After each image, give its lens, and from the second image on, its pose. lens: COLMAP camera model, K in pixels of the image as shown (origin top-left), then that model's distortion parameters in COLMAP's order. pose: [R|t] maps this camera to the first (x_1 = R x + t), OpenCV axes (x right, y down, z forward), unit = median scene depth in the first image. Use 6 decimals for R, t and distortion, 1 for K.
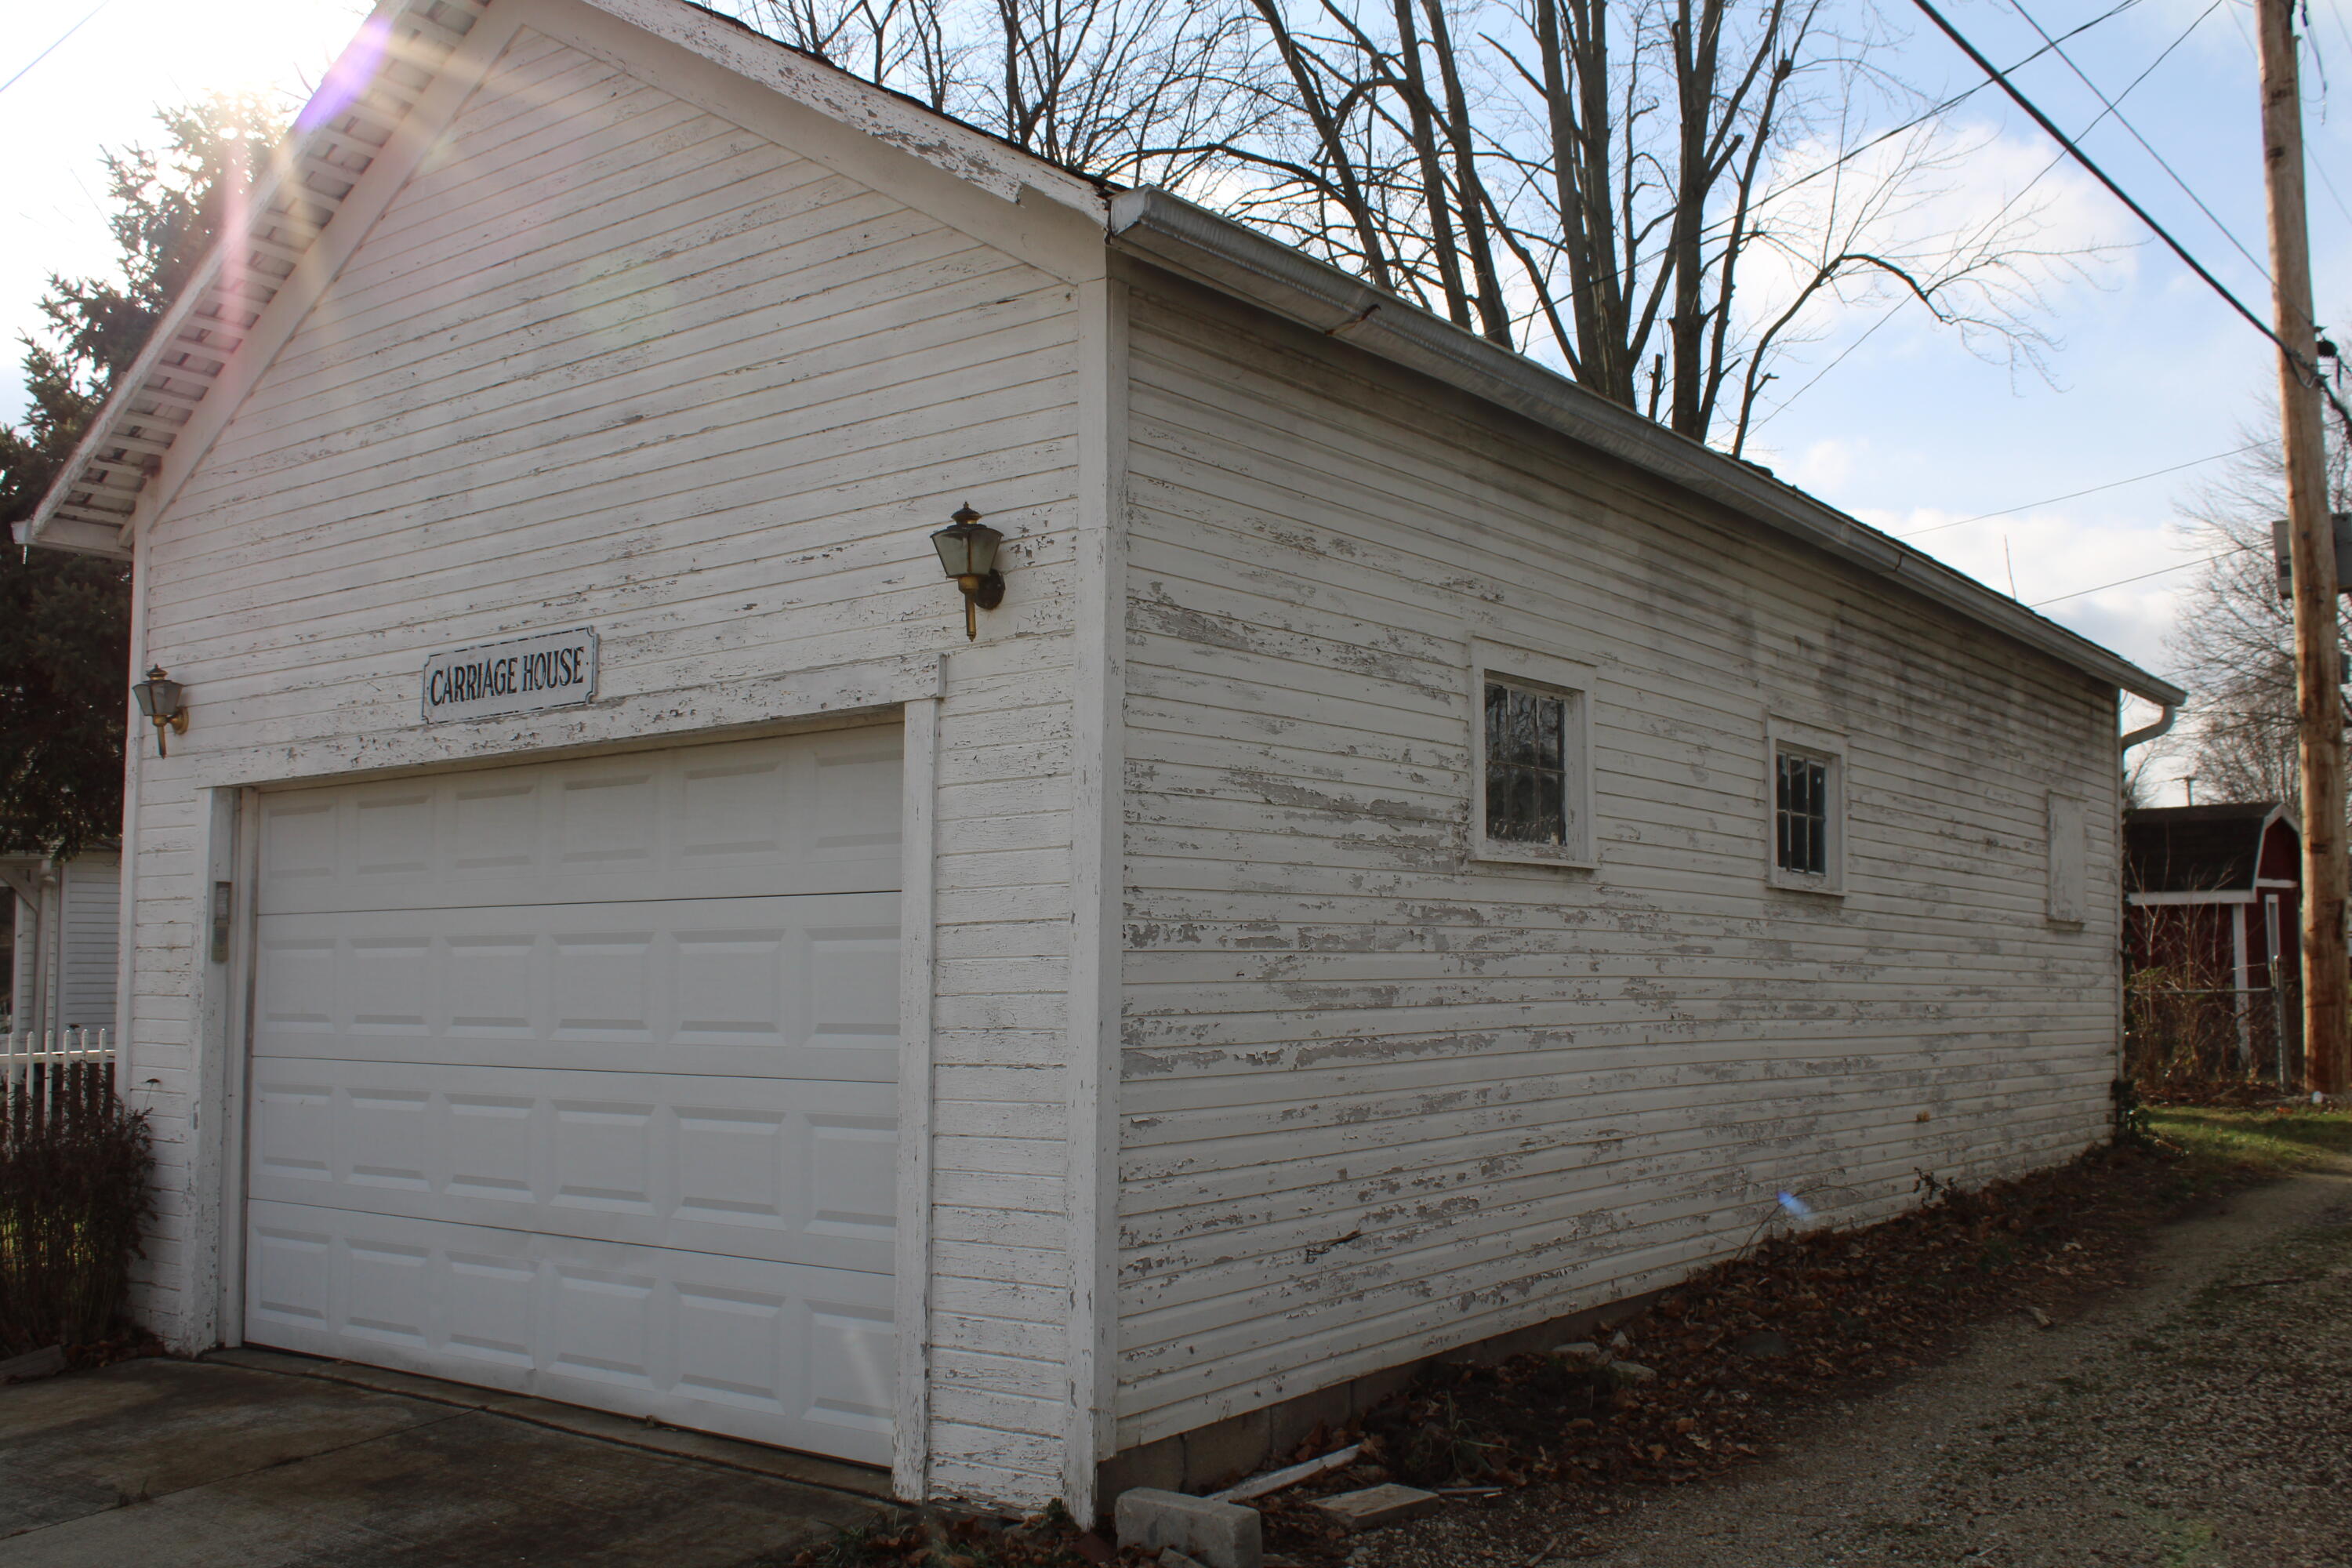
lens RADIAL K [[2167.3, 0, 1147.3], [0, 2167.3, 762.5], [0, 0, 1]] dist [-0.081103, 0.000000]
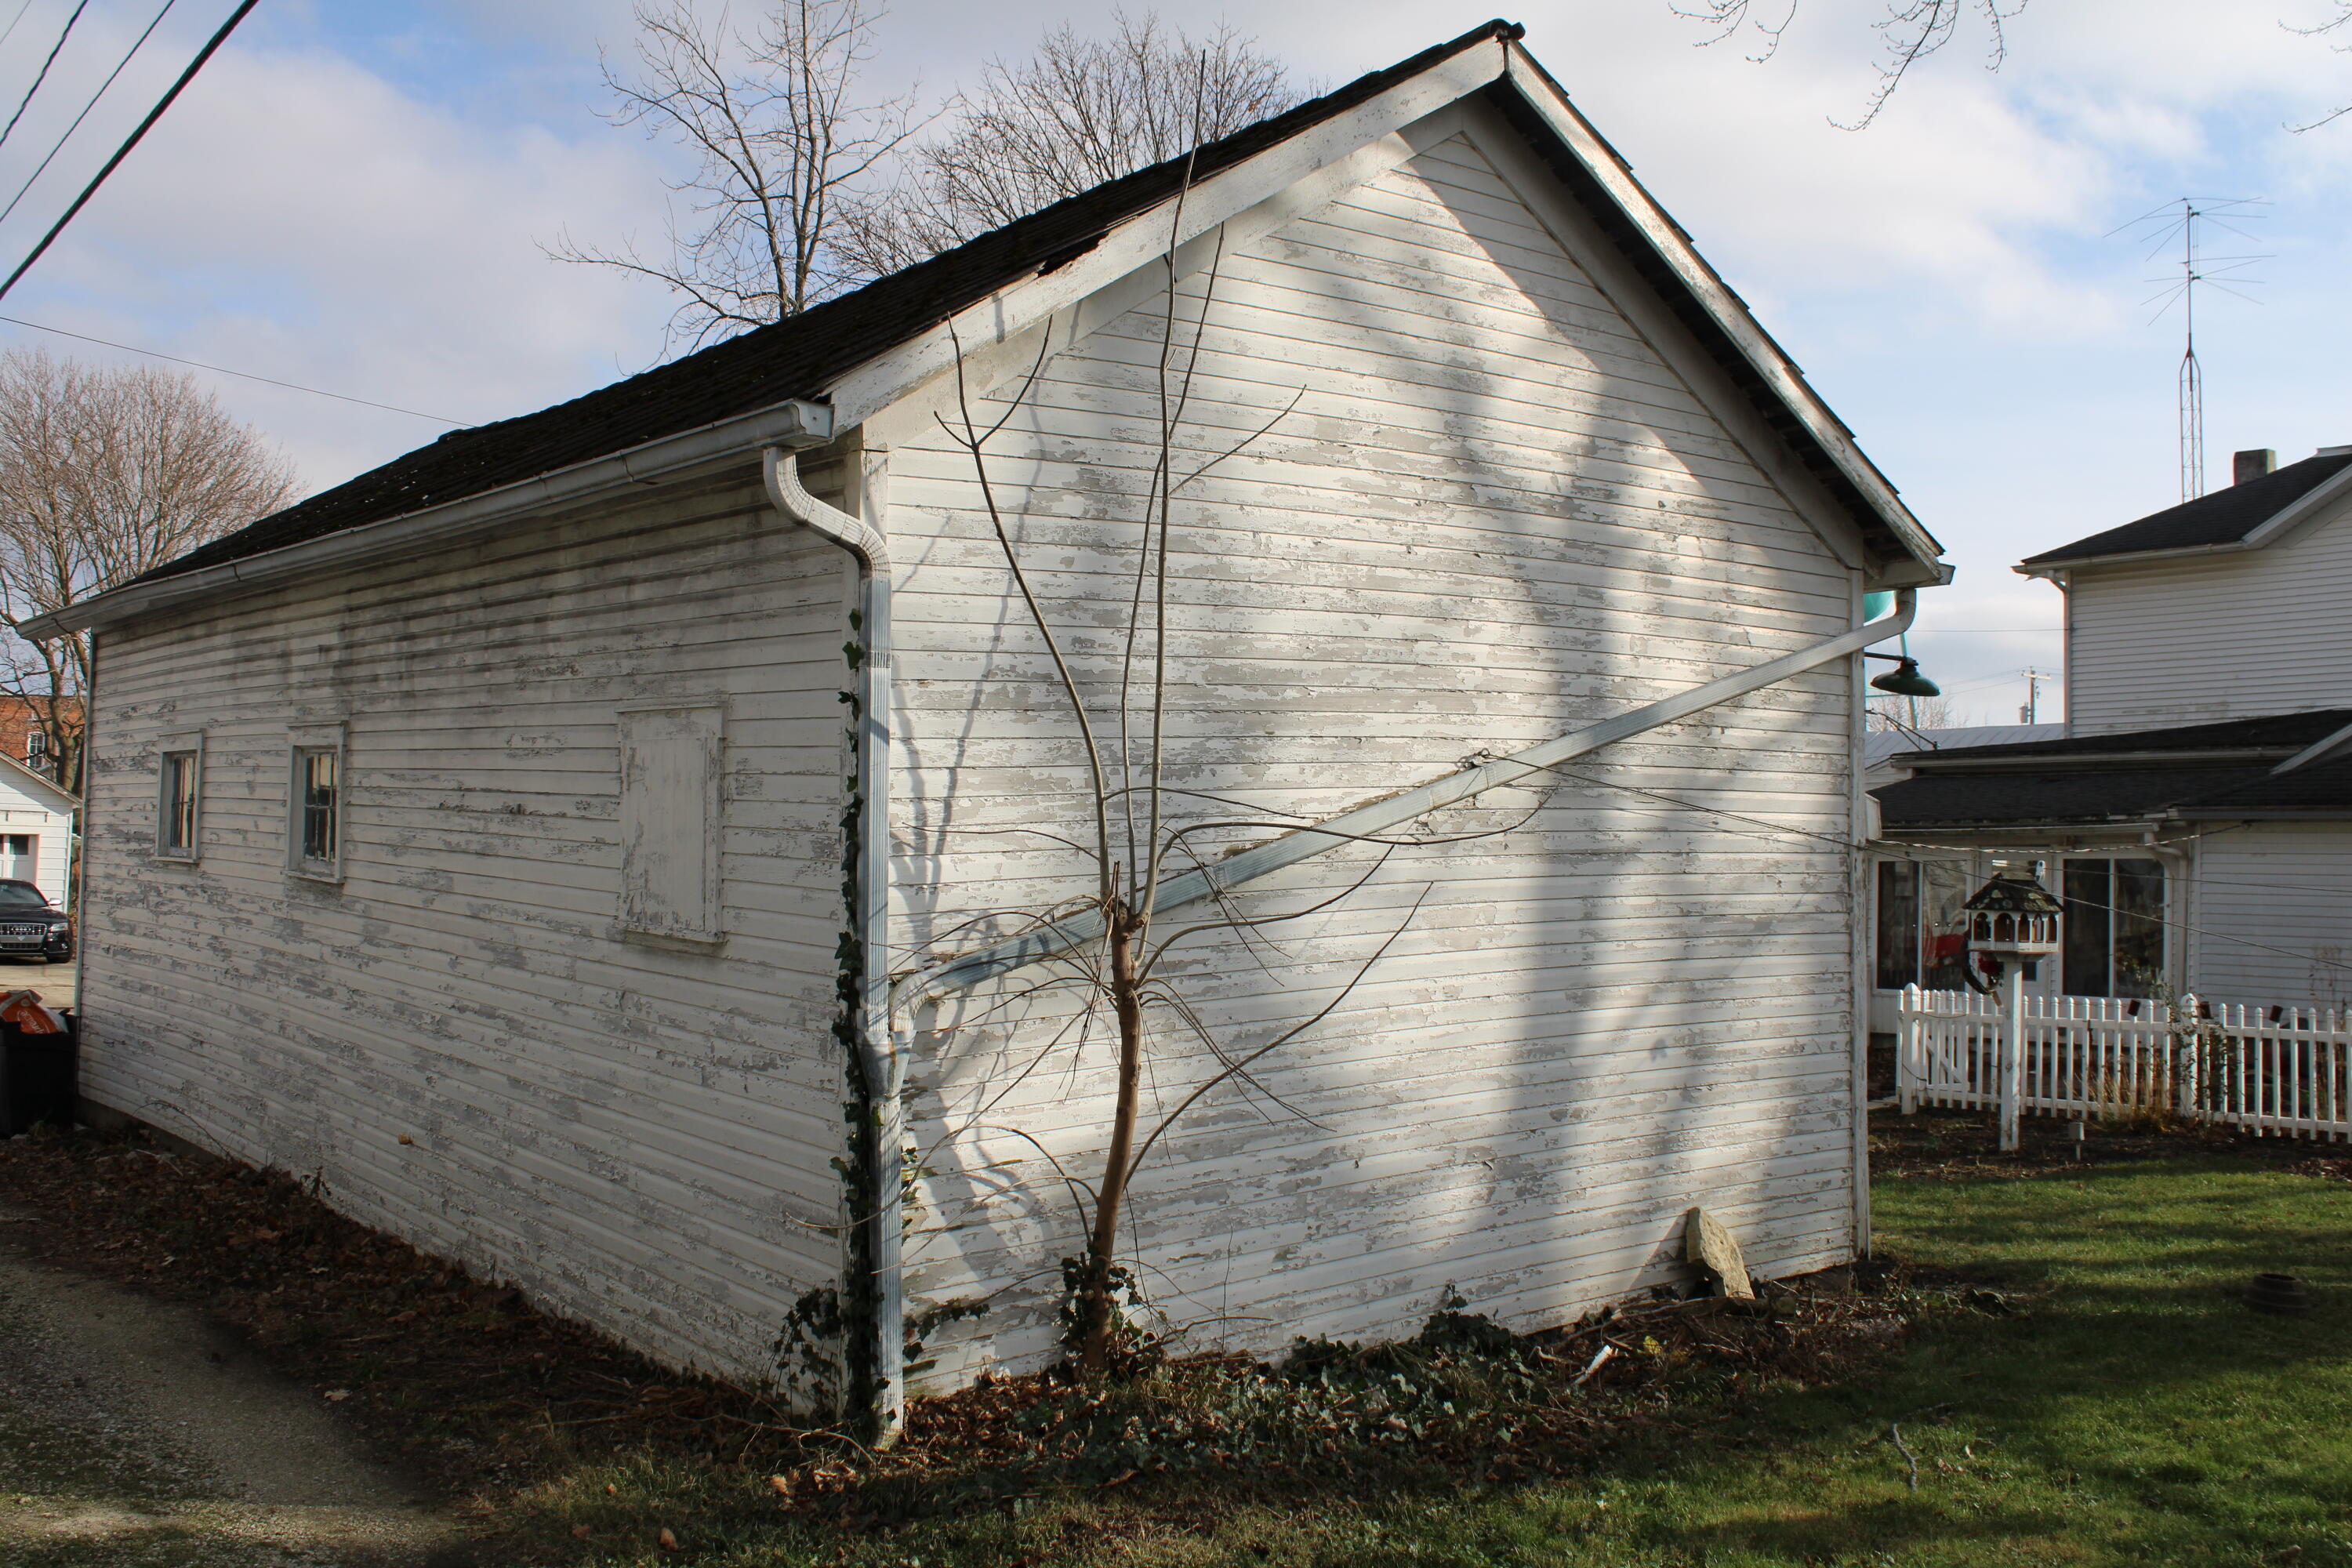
lens RADIAL K [[2167.3, 0, 1236.4], [0, 2167.3, 764.1], [0, 0, 1]] dist [-0.081103, 0.000000]
pose [[-0.214902, -0.044865, -0.975605, 1.677949], [0.065856, 0.996005, -0.060310, 0.130414], [0.974413, -0.077210, -0.211089, 2.237627]]
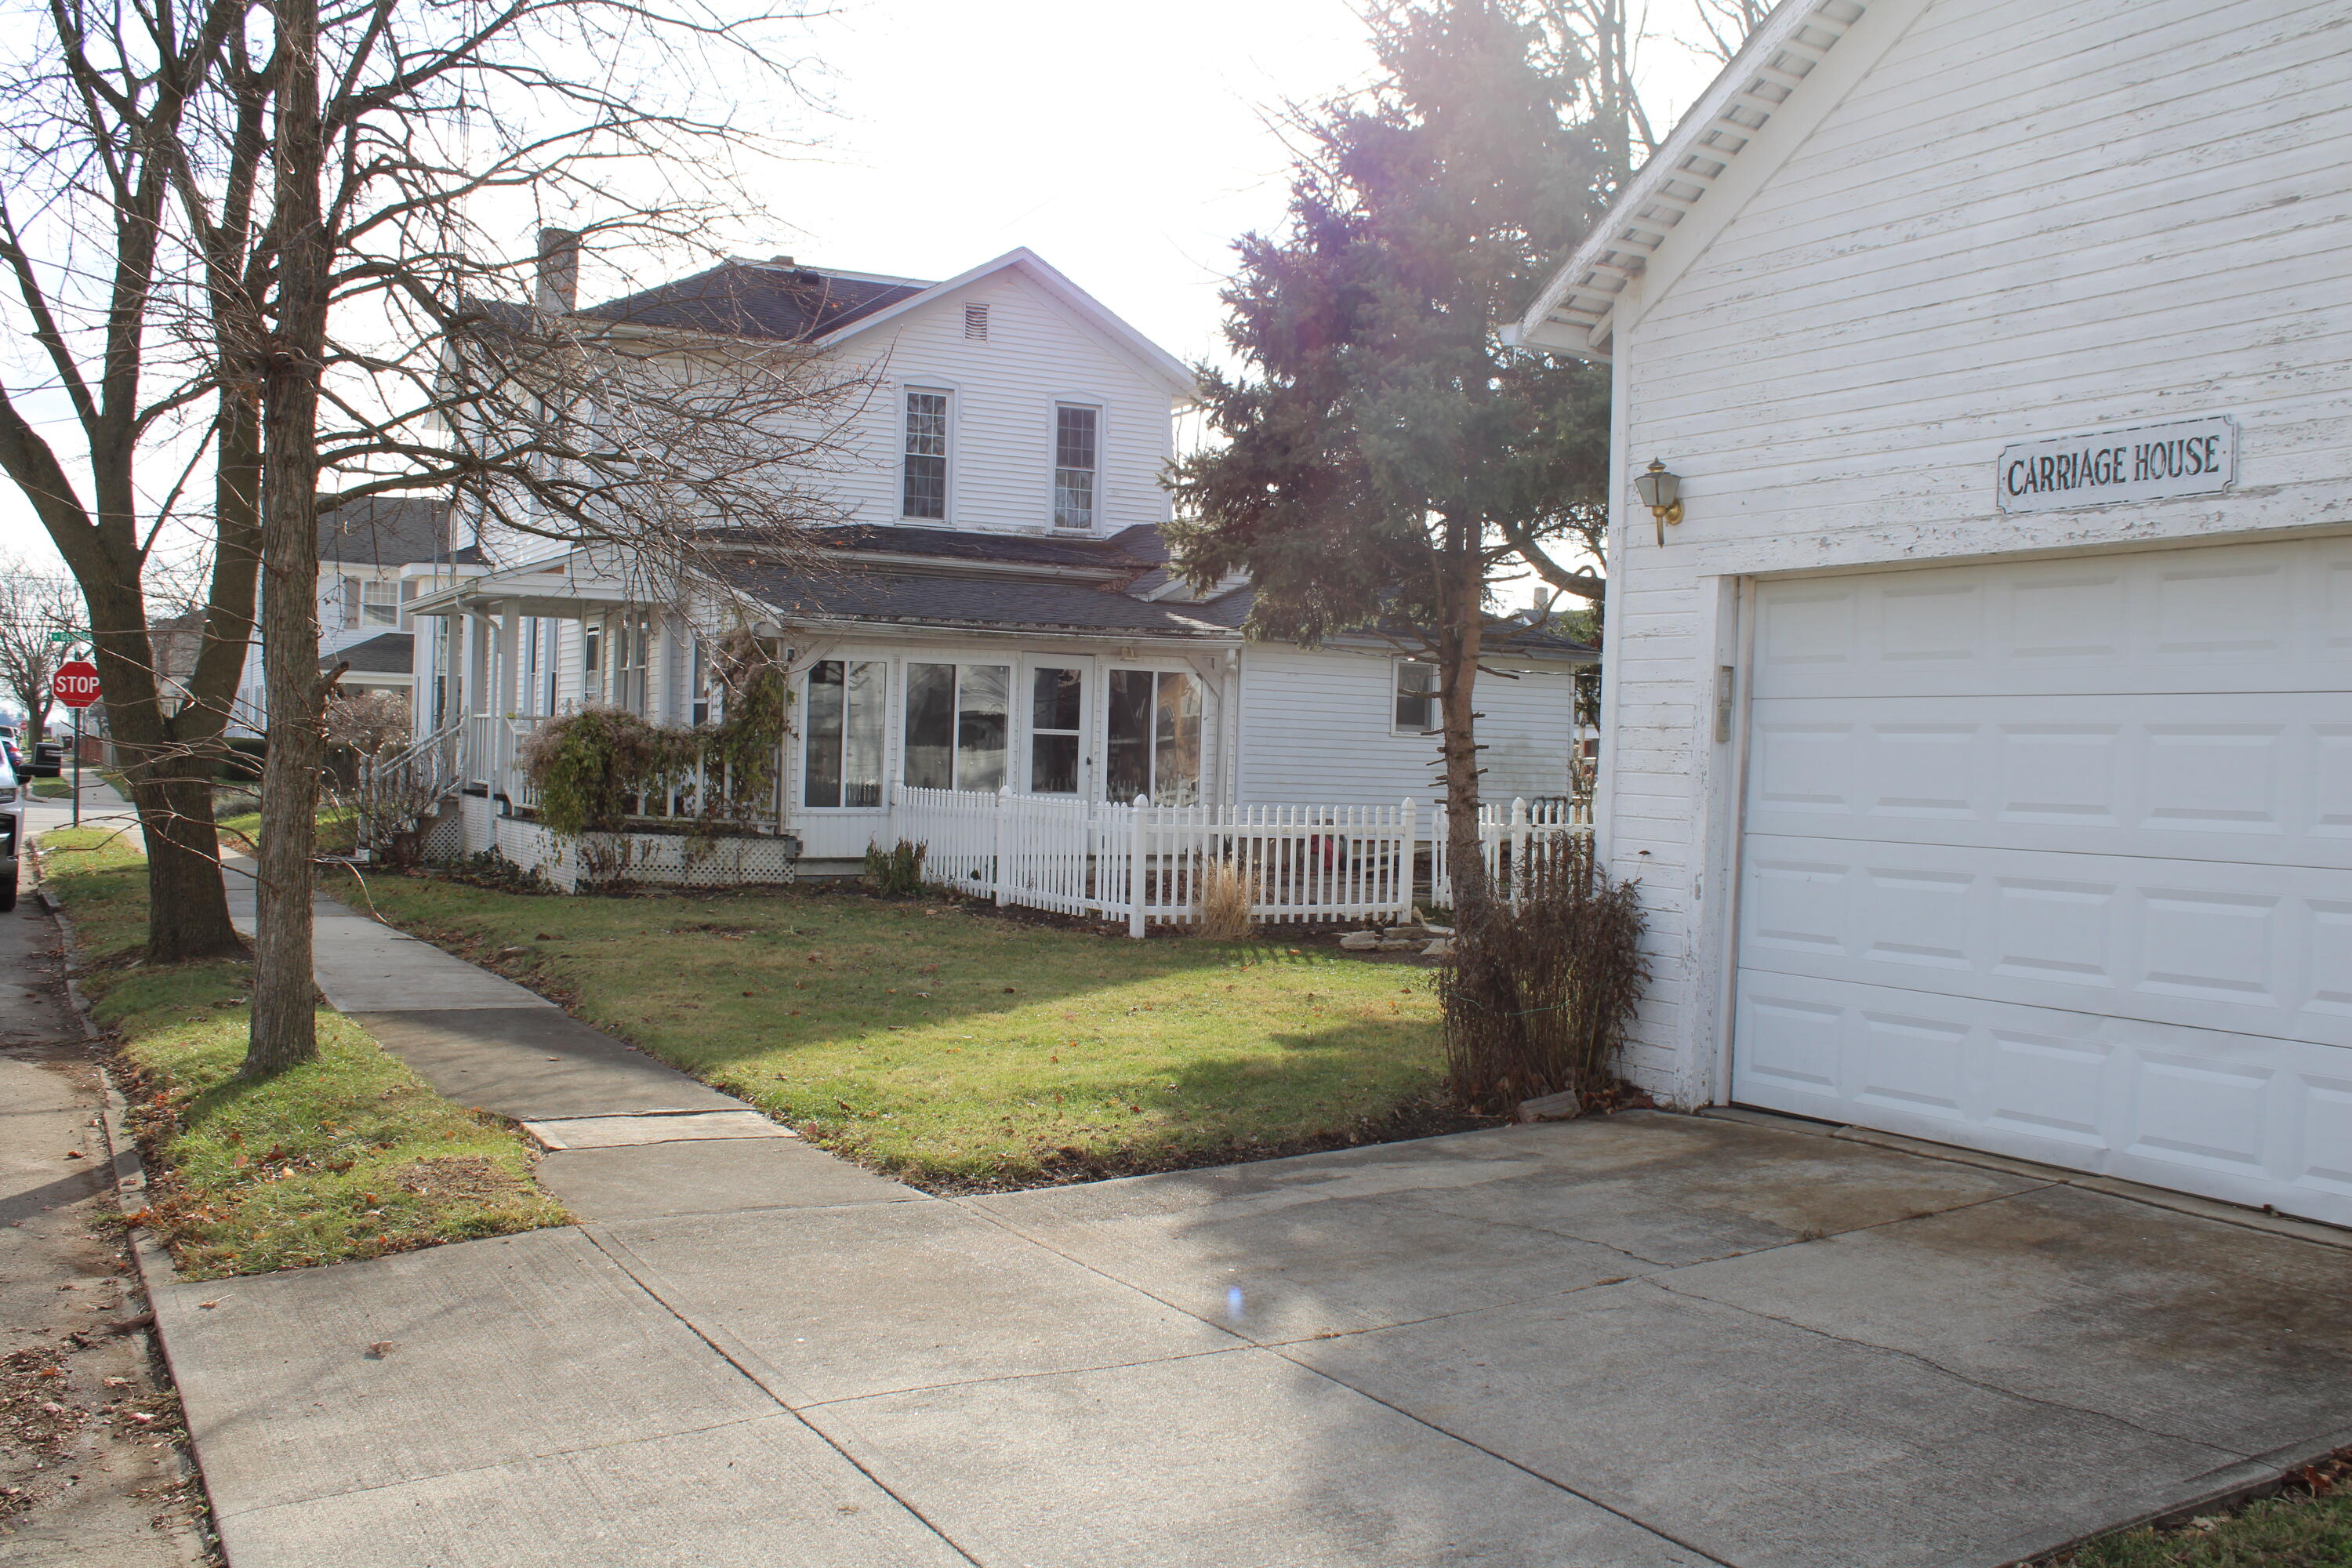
lens RADIAL K [[2167.3, 0, 1192.7], [0, 2167.3, 755.1], [0, 0, 1]] dist [-0.081103, 0.000000]
pose [[0.919502, 0.039392, -0.391107, -0.286453], [-0.005880, 0.996233, 0.086516, 0.010371], [0.393042, -0.077252, 0.916270, -0.084597]]
